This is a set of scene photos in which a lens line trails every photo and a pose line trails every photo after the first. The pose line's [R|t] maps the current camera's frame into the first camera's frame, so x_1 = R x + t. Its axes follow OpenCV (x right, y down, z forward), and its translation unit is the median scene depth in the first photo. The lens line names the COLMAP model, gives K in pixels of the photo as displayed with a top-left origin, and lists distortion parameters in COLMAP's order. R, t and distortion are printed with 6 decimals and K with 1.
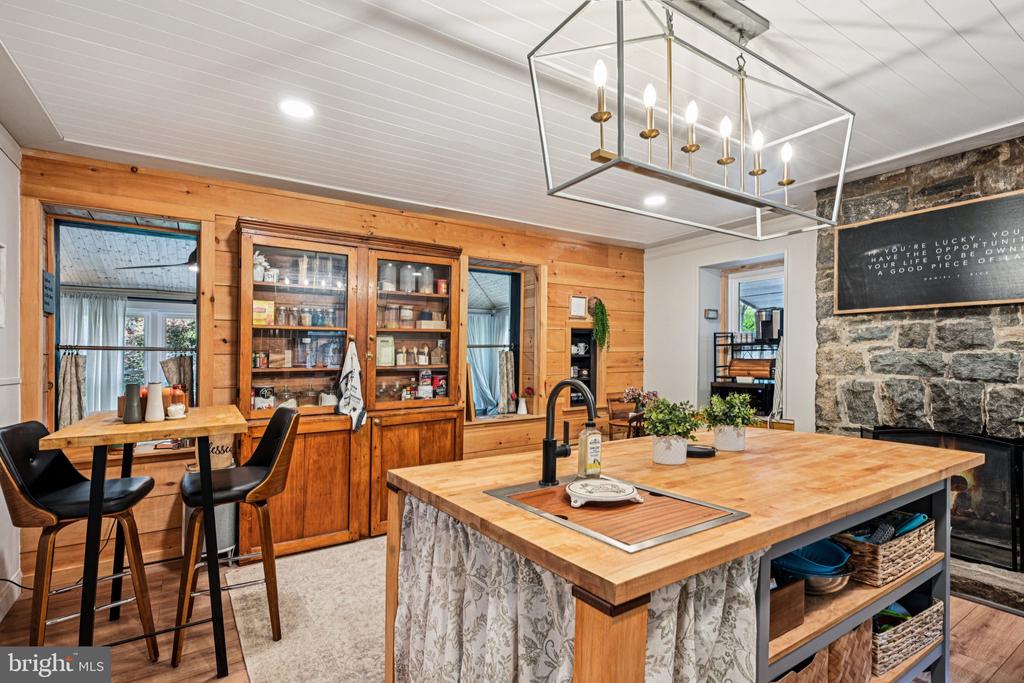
lens RADIAL K [[488.4, 0, 506.8], [0, 488.4, 362.6], [0, 0, 1]] dist [0.029023, 0.000081]
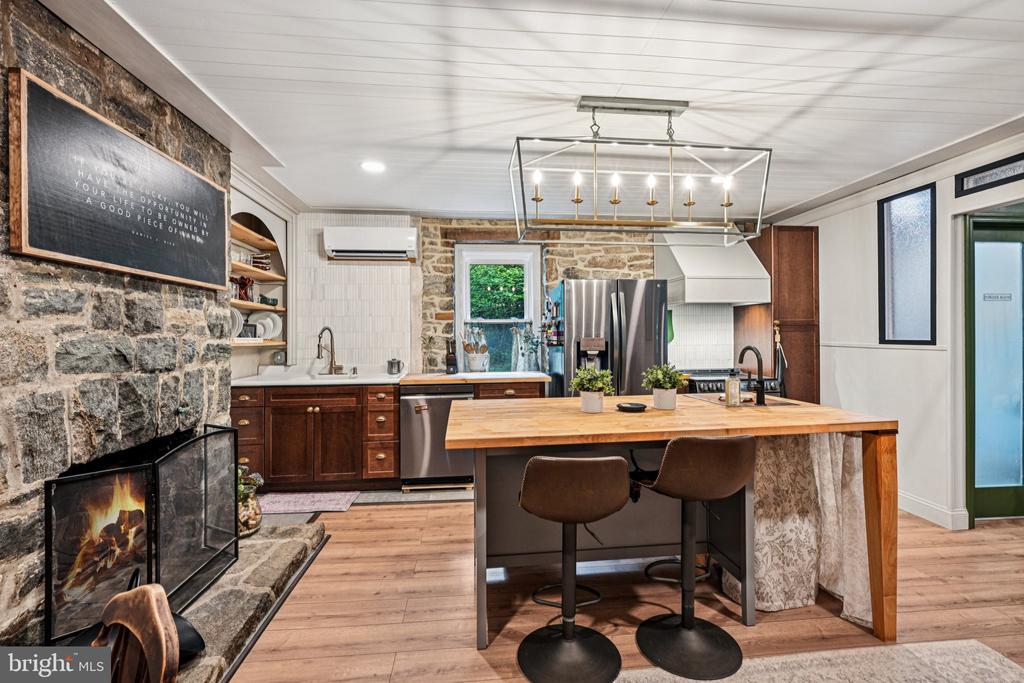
lens RADIAL K [[458.8, 0, 508.9], [0, 458.8, 328.9], [0, 0, 1]] dist [0.005517, 0.000751]
pose [[-0.872660, 0.019247, 0.487949, 0.065063], [0.020613, 0.999784, -0.002570, -0.017017], [-0.487893, 0.007815, -0.872869, 1.177950]]
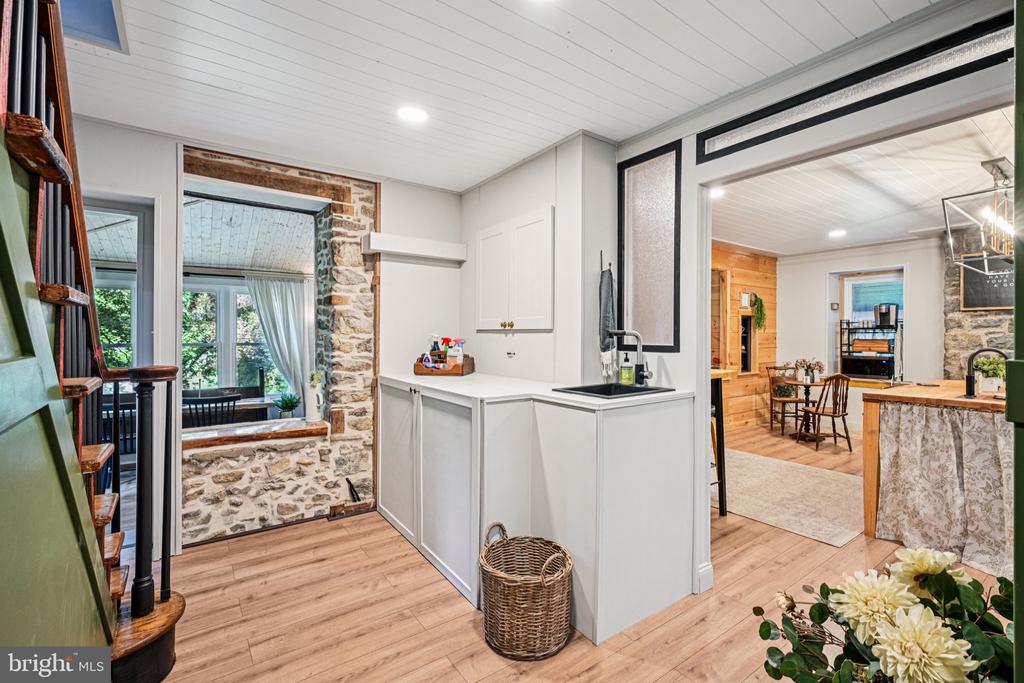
lens RADIAL K [[454.5, 0, 512.4], [0, 454.5, 332.1], [0, 0, 1]] dist [-0.003034, 0.000210]
pose [[0.999785, 0.011177, 0.017452, -0.766784], [-0.010796, 0.999704, -0.021798, 0.015994], [-0.017691, 0.021604, 0.999610, -0.387163]]
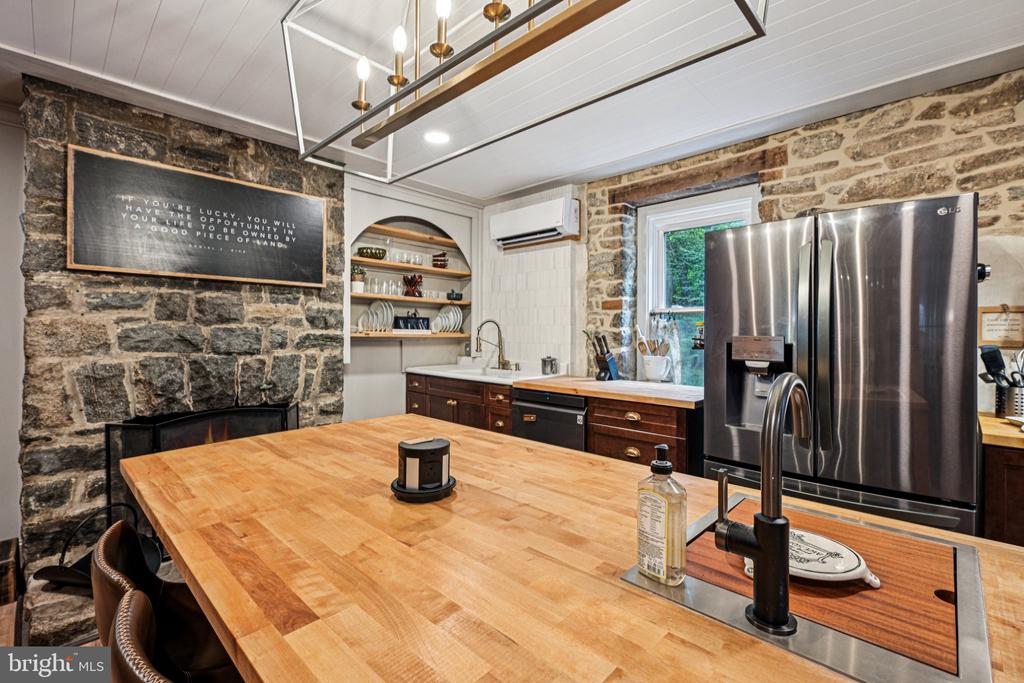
lens RADIAL K [[454.5, 0, 512.4], [0, 454.5, 332.1], [0, 0, 1]] dist [-0.003034, 0.000210]
pose [[-0.193405, 0.004043, 0.981111, -0.070972], [0.011204, 0.999935, -0.001912, -0.001122], [-0.981055, 0.010623, -0.193438, 0.530308]]
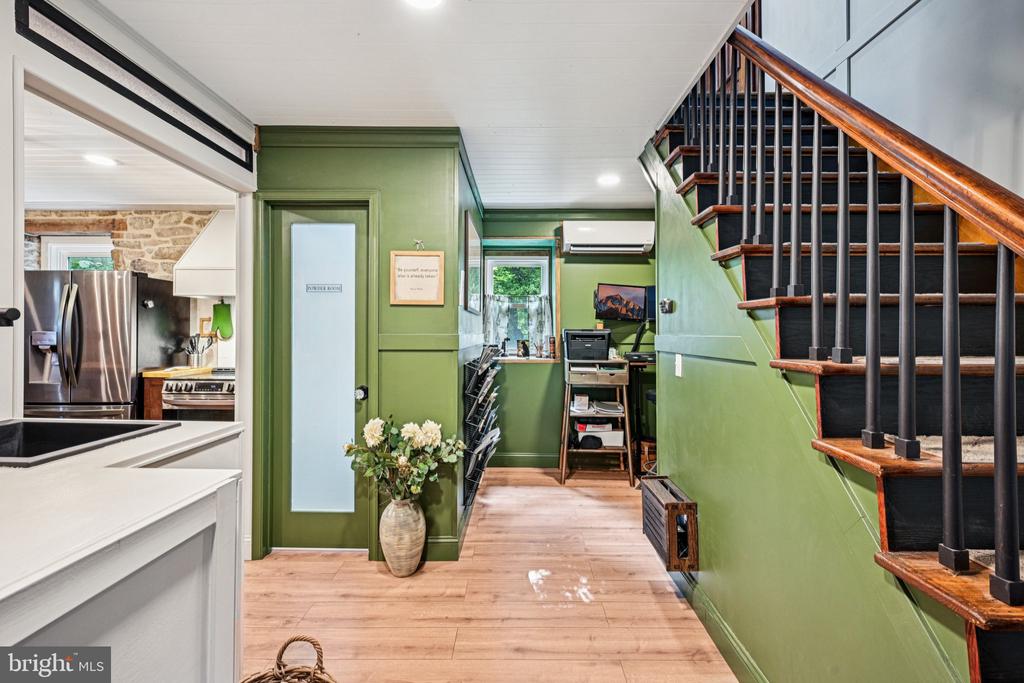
lens RADIAL K [[458.8, 0, 508.9], [0, 458.8, 328.9], [0, 0, 1]] dist [0.005517, 0.000751]
pose [[-0.809156, 0.007536, 0.587546, -1.056385], [0.010614, 0.999942, 0.001792, 0.008818], [-0.587498, 0.007686, -0.809189, 0.350520]]
